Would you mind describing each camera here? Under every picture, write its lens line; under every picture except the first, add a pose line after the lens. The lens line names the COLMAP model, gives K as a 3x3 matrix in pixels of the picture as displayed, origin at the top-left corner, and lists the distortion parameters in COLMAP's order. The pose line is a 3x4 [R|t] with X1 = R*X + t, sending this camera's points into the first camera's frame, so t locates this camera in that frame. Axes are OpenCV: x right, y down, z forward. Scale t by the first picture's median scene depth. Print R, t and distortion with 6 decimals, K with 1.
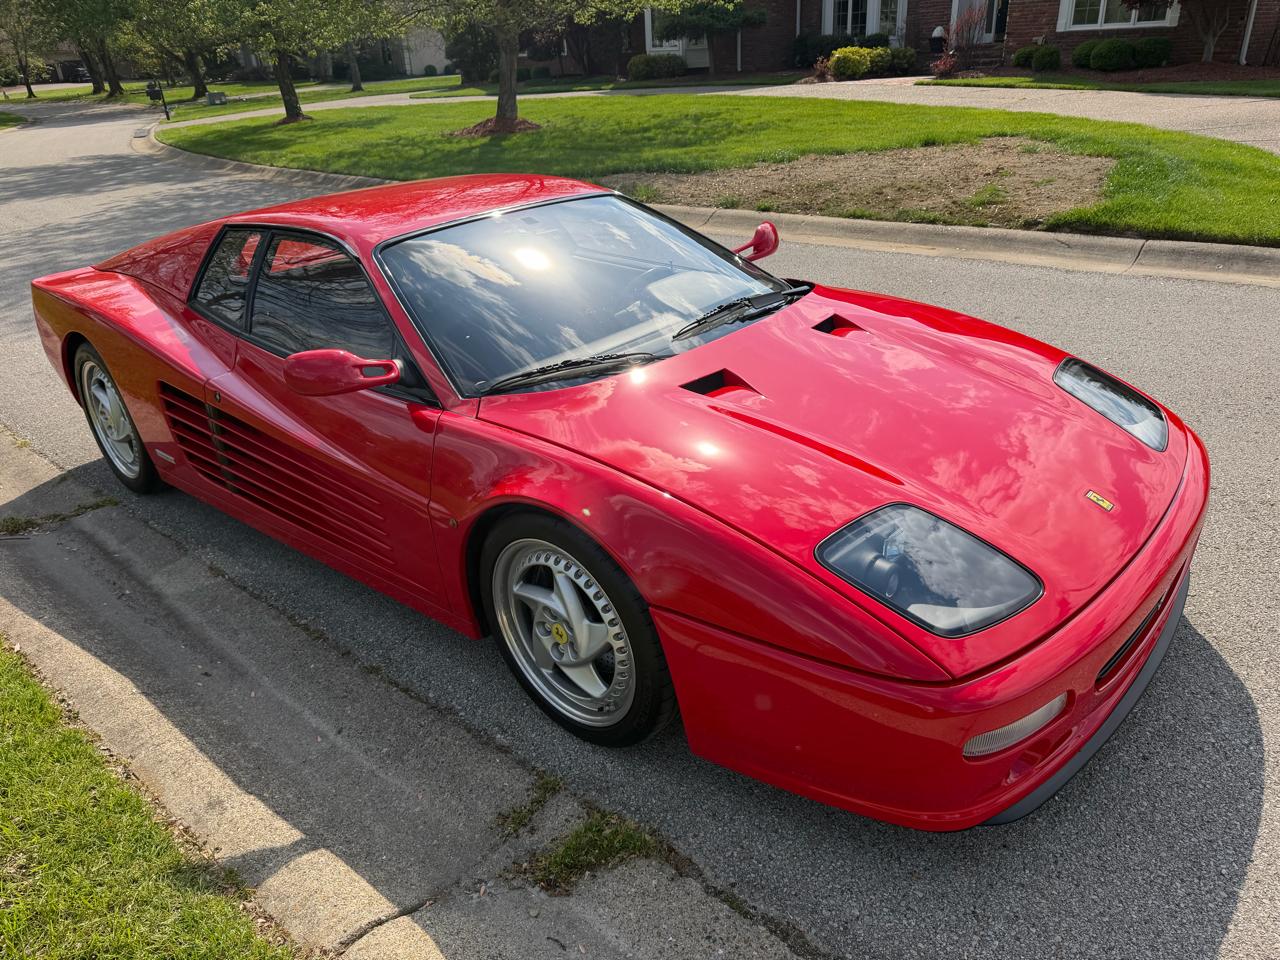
lens RADIAL K [[904.4, 0, 645.1], [0, 904.4, 482.0], [0, 0, 1]] dist [0.016320, -0.021842]
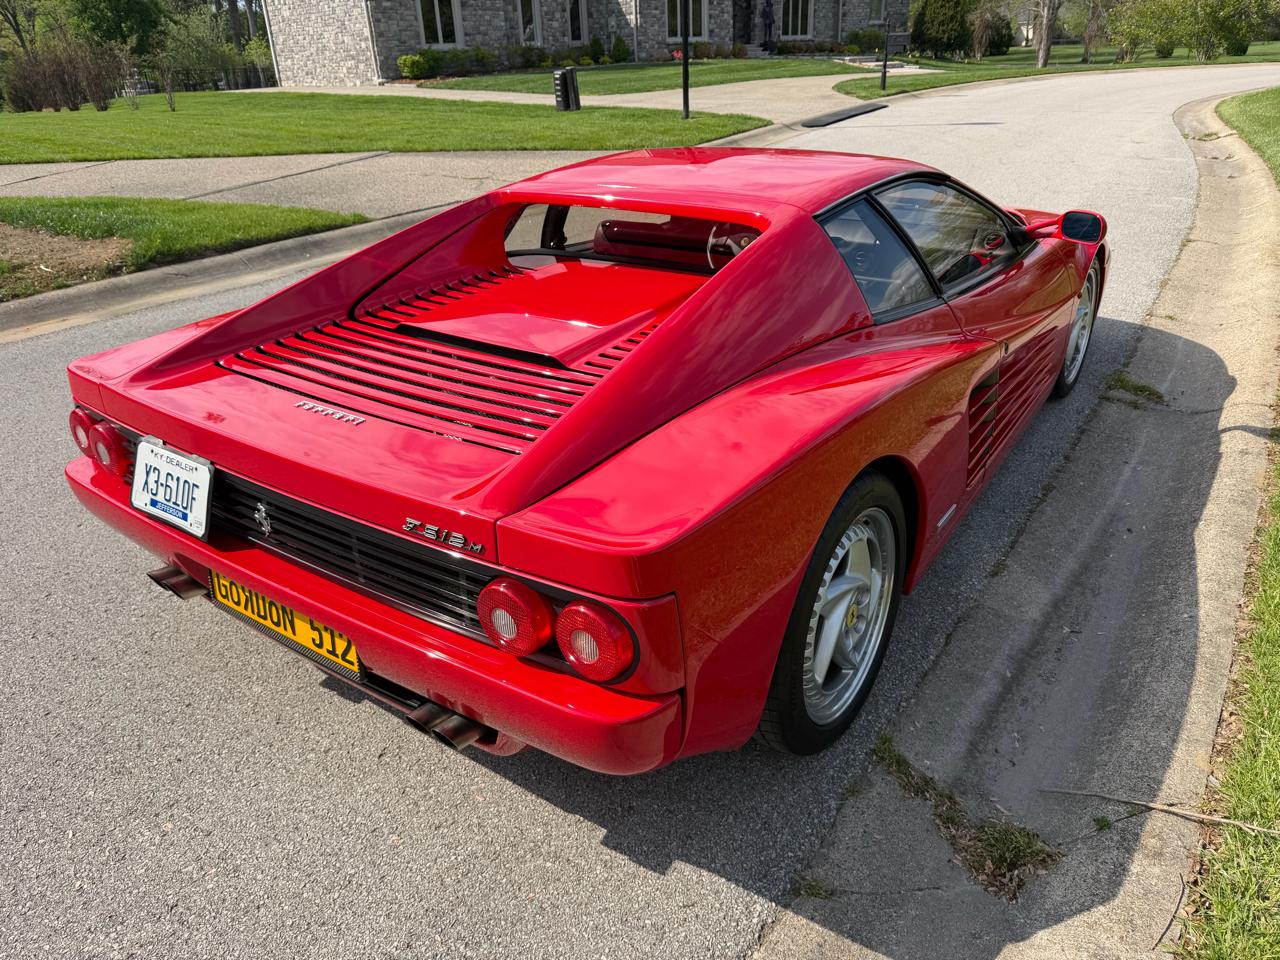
lens RADIAL K [[904.4, 0, 647.6], [0, 904.4, 472.3], [0, 0, 1]] dist [0.016320, -0.021842]
pose [[-0.107870, -0.365726, 0.924450, -1.096190], [0.463400, 0.804185, 0.372219, -0.414855], [-0.879560, 0.468541, 0.082730, 1.069869]]
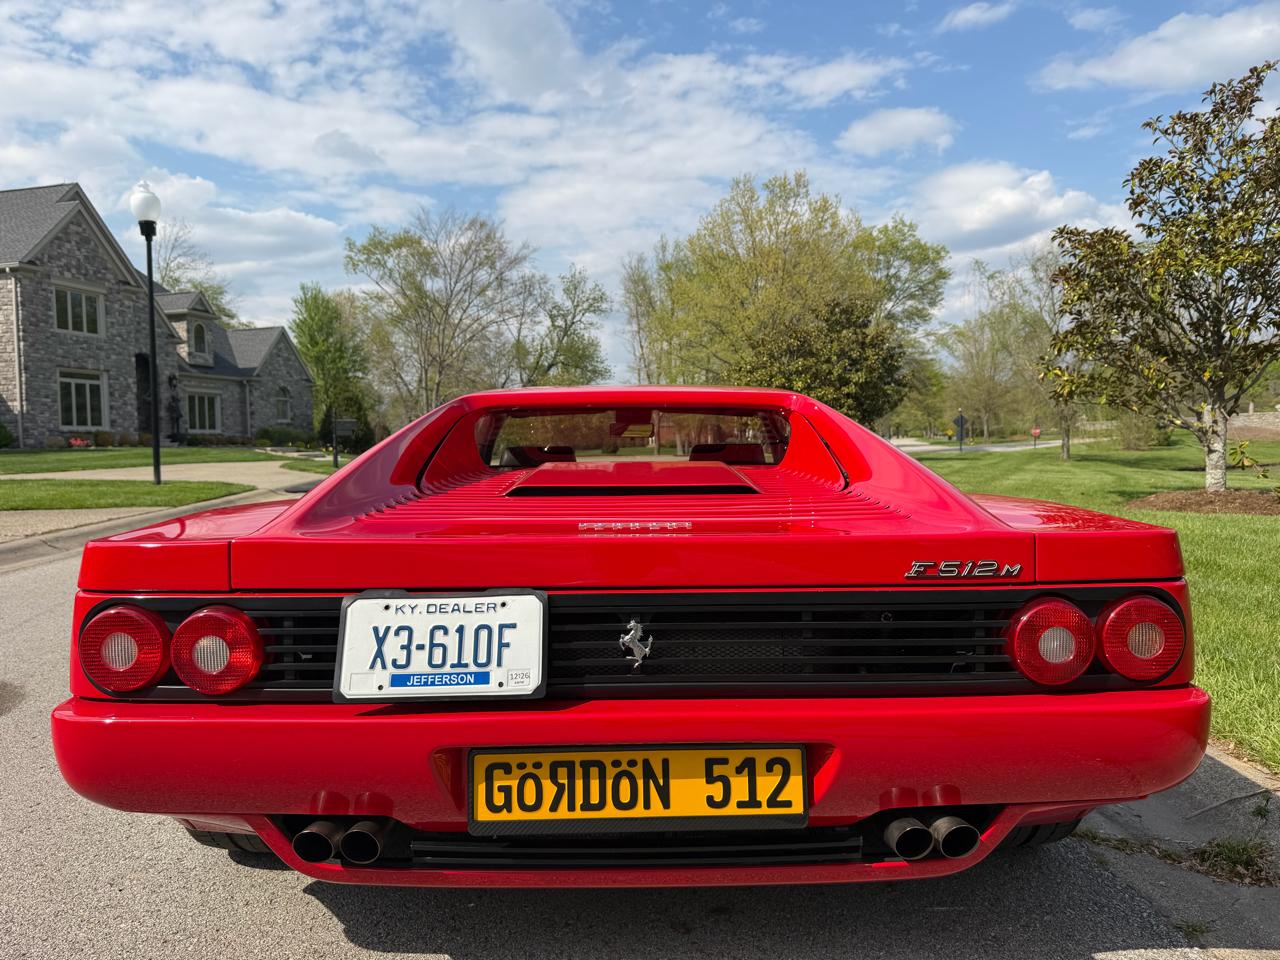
lens RADIAL K [[904.4, 0, 639.5], [0, 904.4, 477.2], [0, 0, 1]] dist [0.016320, -0.021842]
pose [[-0.670820, 0.036592, 0.740717, -0.903530], [0.365978, 0.885029, 0.287722, -0.481522], [-0.645028, 0.464096, -0.607087, 1.525585]]
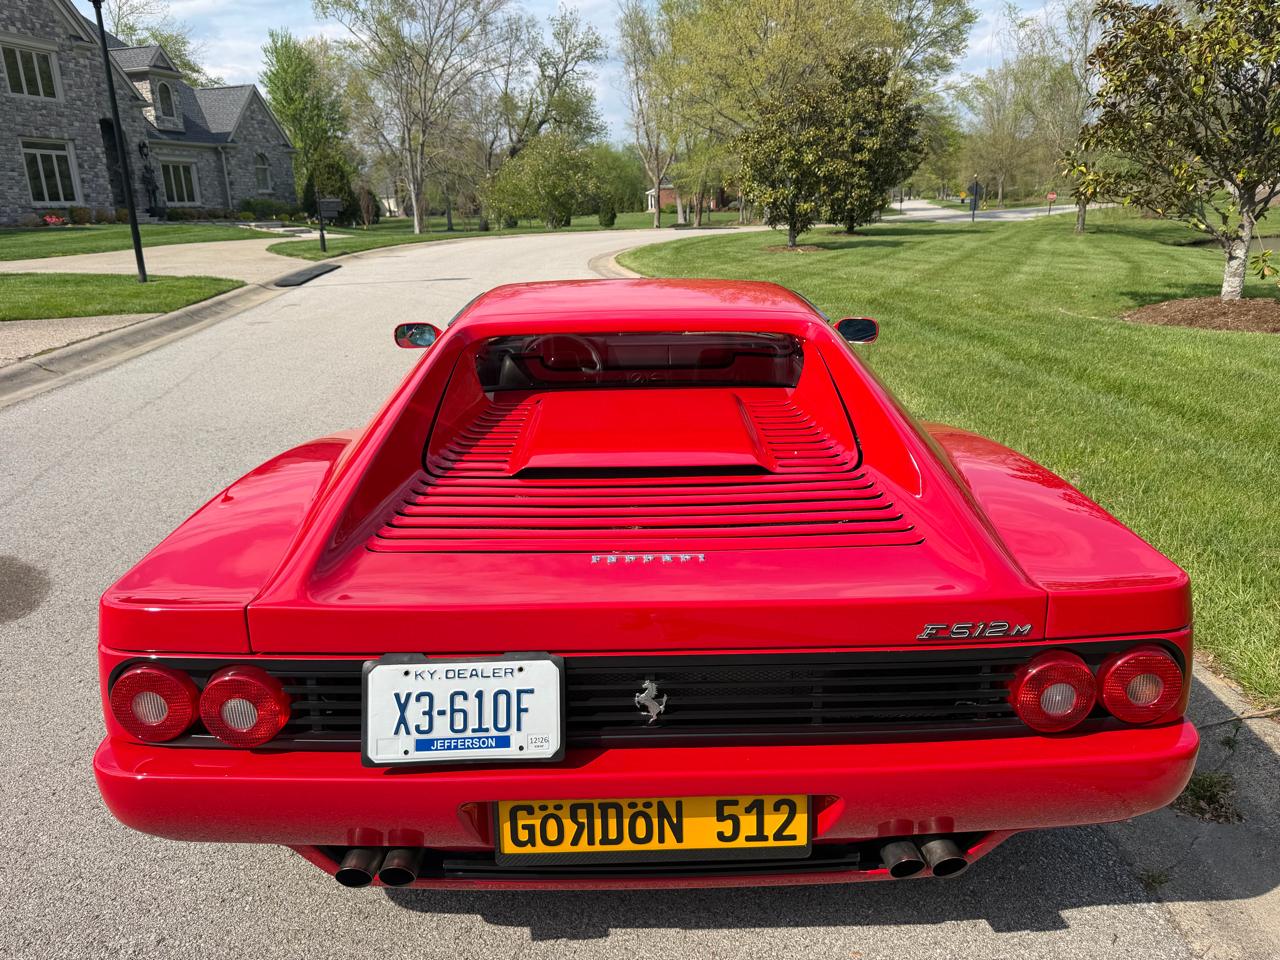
lens RADIAL K [[904.4, 0, 642.9], [0, 904.4, 471.4], [0, 0, 1]] dist [0.016320, -0.021842]
pose [[-0.673923, -0.143209, 0.724789, -0.884741], [0.368578, 0.785059, 0.497828, -0.590280], [-0.640295, 0.602639, -0.476286, 1.453382]]
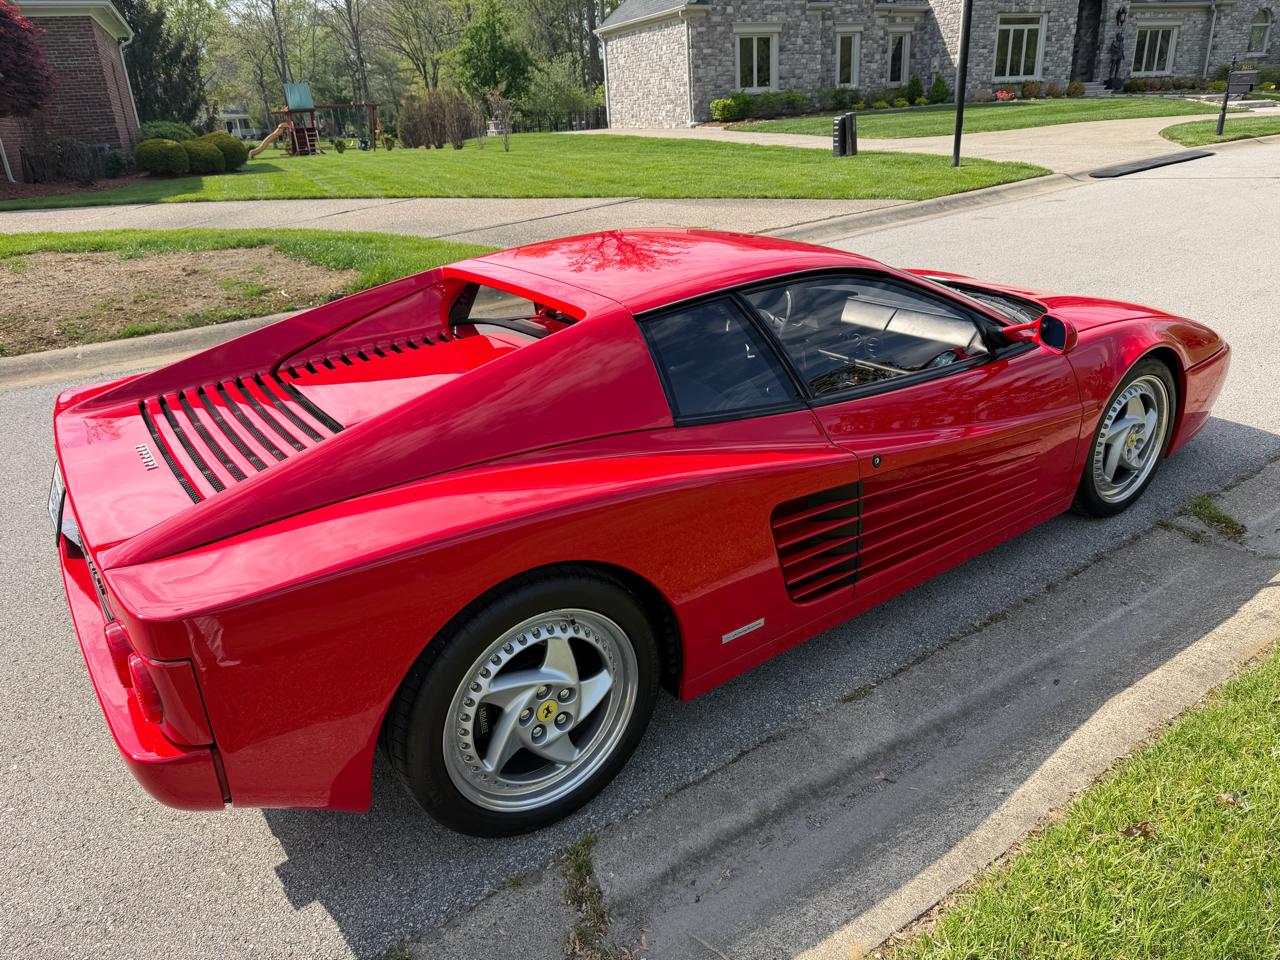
lens RADIAL K [[904.4, 0, 650.4], [0, 904.4, 478.5], [0, 0, 1]] dist [0.016320, -0.021842]
pose [[0.234746, -0.330772, 0.914048, -1.082104], [0.446454, 0.871966, 0.200885, -0.287601], [-0.863466, 0.360923, 0.352365, 0.729291]]
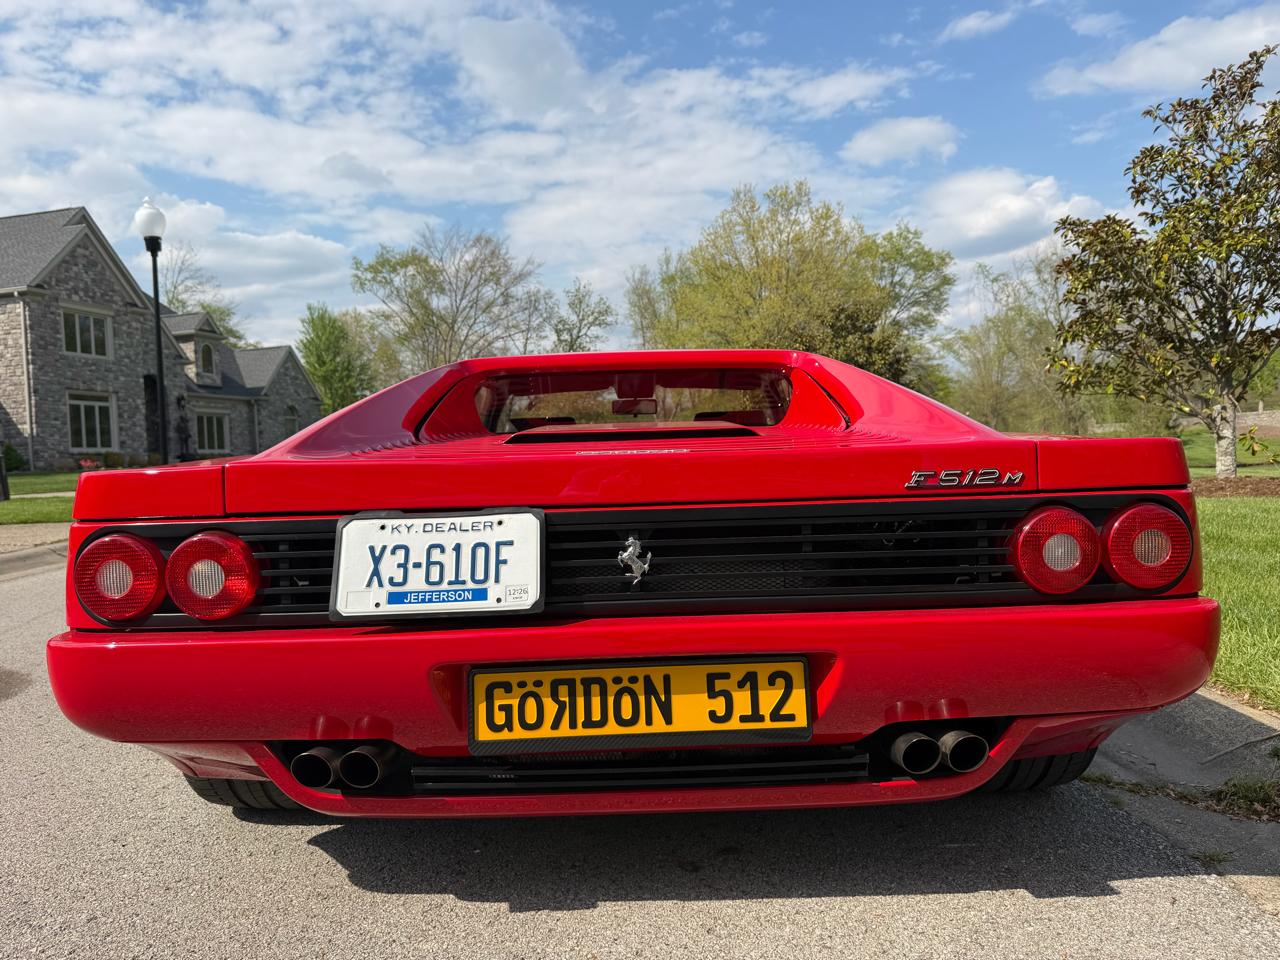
lens RADIAL K [[904.4, 0, 642.8], [0, 904.4, 481.6], [0, 0, 1]] dist [0.016320, -0.021842]
pose [[-0.665132, 0.058367, 0.744441, -0.902276], [0.386227, 0.880119, 0.276076, -0.439835], [-0.639084, 0.471151, -0.607938, 1.539969]]
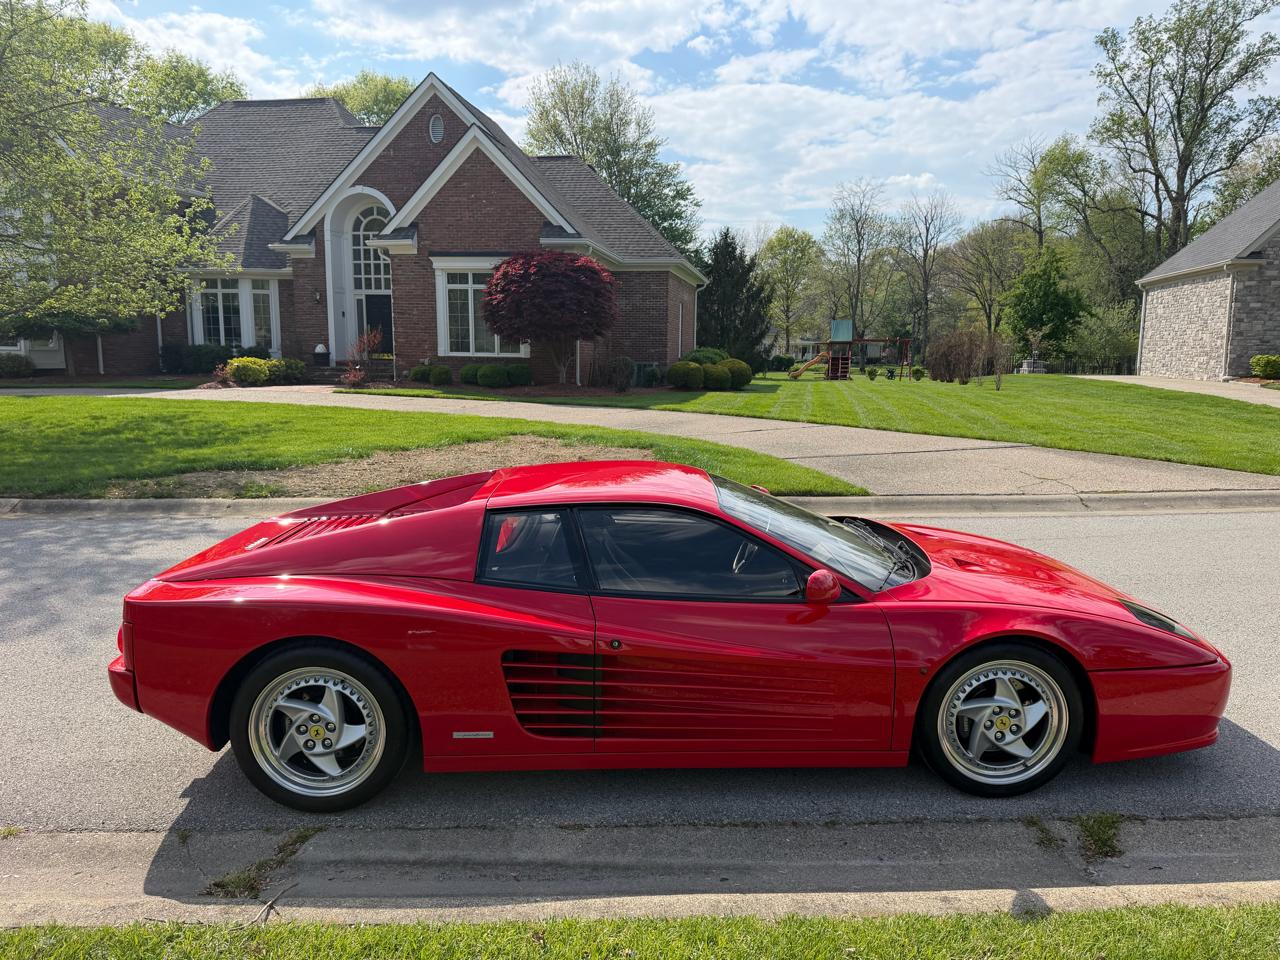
lens RADIAL K [[904.4, 0, 651.8], [0, 904.4, 483.2], [0, 0, 1]] dist [0.016320, -0.021842]
pose [[0.734554, -0.042490, 0.677219, -0.988623], [0.248969, 0.945306, -0.210737, -0.029945], [-0.631225, 0.323404, 0.704957, 0.077145]]
